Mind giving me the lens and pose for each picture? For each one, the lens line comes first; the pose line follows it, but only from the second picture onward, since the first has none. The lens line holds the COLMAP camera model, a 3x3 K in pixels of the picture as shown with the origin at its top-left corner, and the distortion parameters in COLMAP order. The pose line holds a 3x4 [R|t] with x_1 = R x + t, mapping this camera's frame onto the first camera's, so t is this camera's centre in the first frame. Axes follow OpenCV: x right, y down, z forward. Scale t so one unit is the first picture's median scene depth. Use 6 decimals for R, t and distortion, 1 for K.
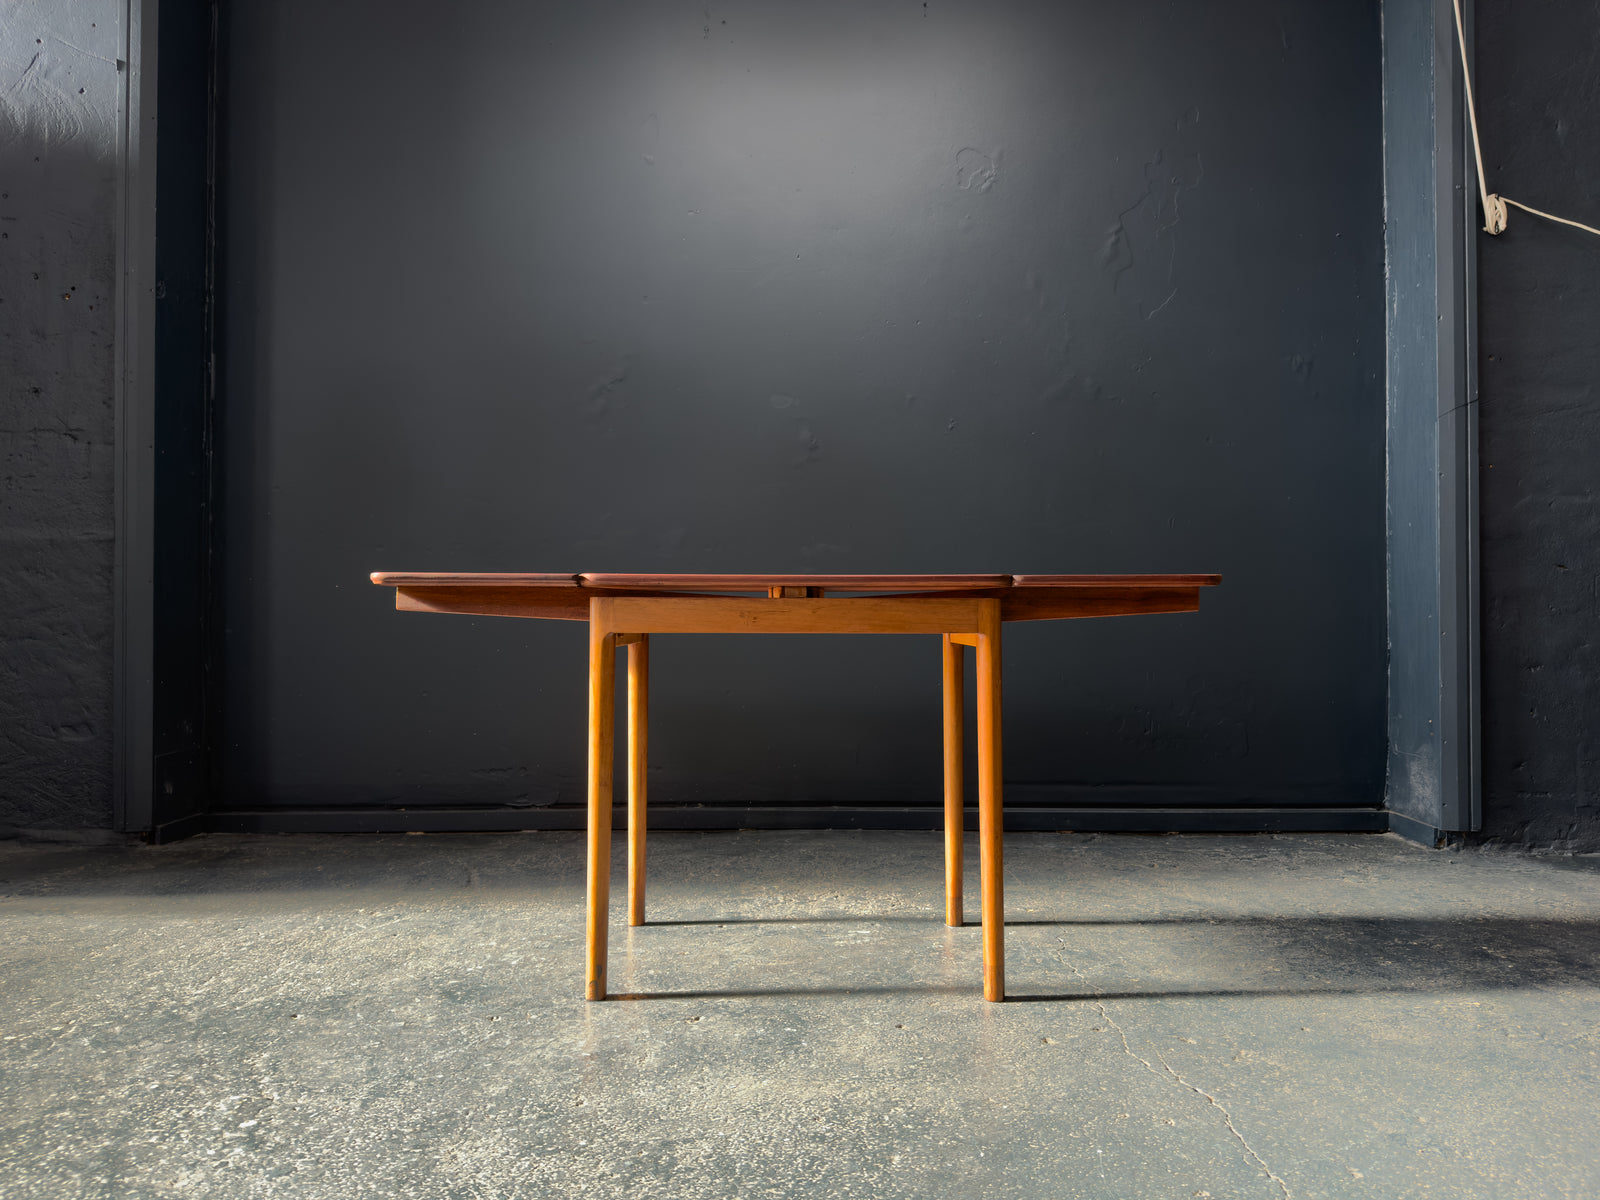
lens RADIAL K [[1137.0, 0, 806.4], [0, 1137.0, 610.1], [0, 0, 1]] dist [0.001609, -0.018401]
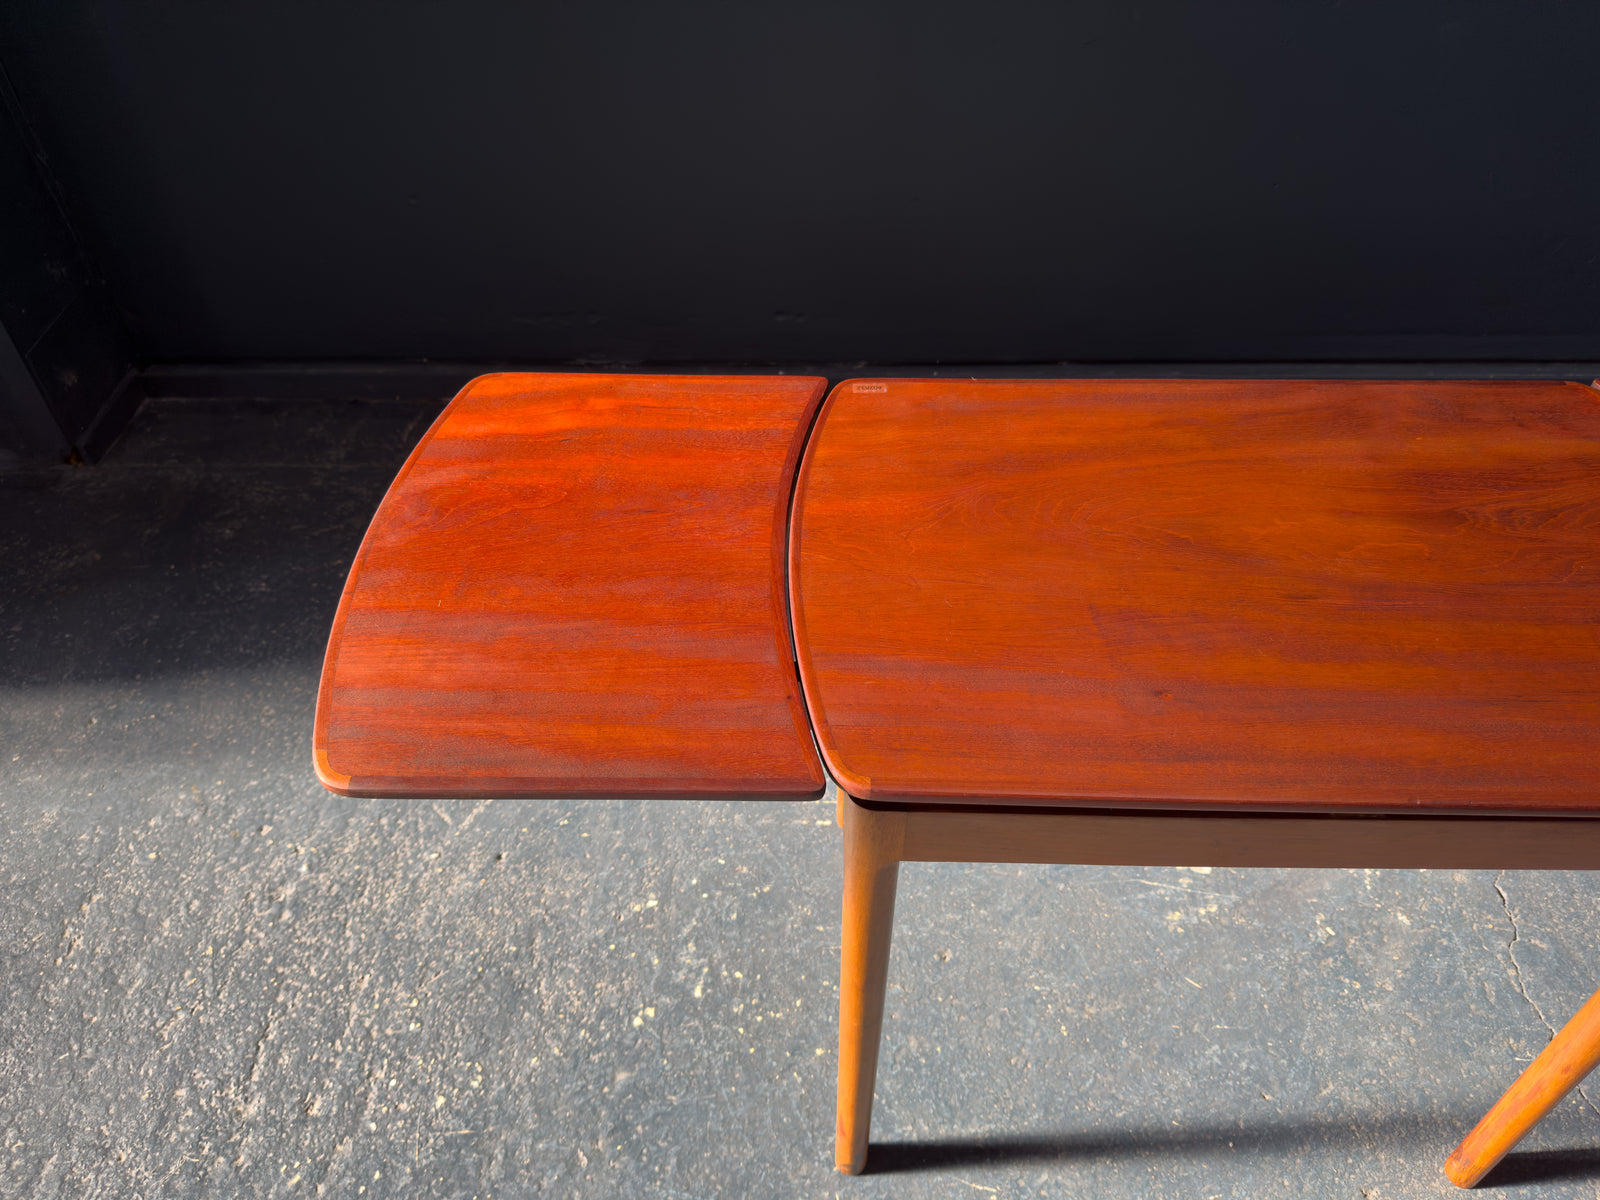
lens RADIAL K [[1137.0, 0, 809.4], [0, 1137.0, 588.3], [0, 0, 1]] dist [0.001609, -0.018401]
pose [[0.999756, 0.008657, -0.020347, -0.127082], [0.008040, 0.714854, 0.699228, -0.228355], [0.020598, -0.699220, 0.714609, 0.486719]]
